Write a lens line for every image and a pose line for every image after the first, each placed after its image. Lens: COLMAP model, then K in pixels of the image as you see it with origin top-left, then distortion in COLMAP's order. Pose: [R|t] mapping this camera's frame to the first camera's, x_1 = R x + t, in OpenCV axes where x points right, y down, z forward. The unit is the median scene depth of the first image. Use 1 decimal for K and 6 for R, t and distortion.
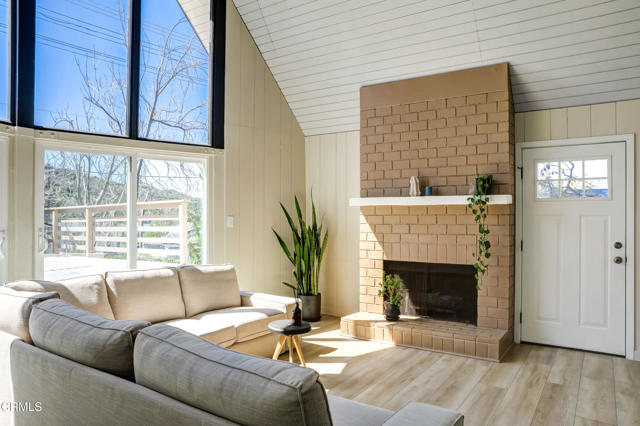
lens RADIAL K [[461.8, 0, 320.0], [0, 461.8, 213.0], [0, 0, 1]] dist [-0.093432, 0.091267]
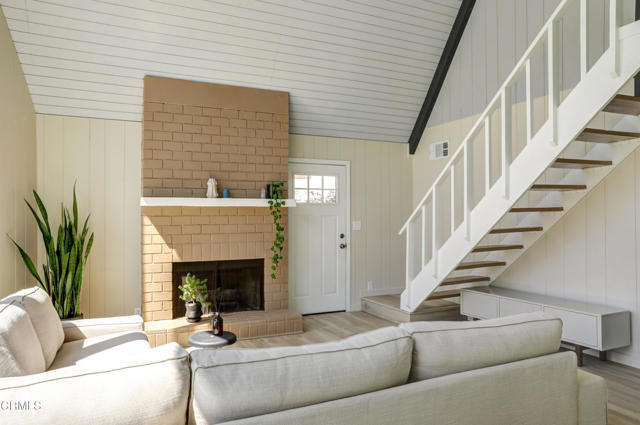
lens RADIAL K [[461.8, 0, 320.0], [0, 461.8, 212.5], [0, 0, 1]] dist [-0.093432, 0.091267]
pose [[0.487596, 0.000803, 0.873069, -0.580705], [-0.003506, 0.999993, 0.001039, -0.005025], [-0.873062, -0.003567, 0.487596, 0.282354]]
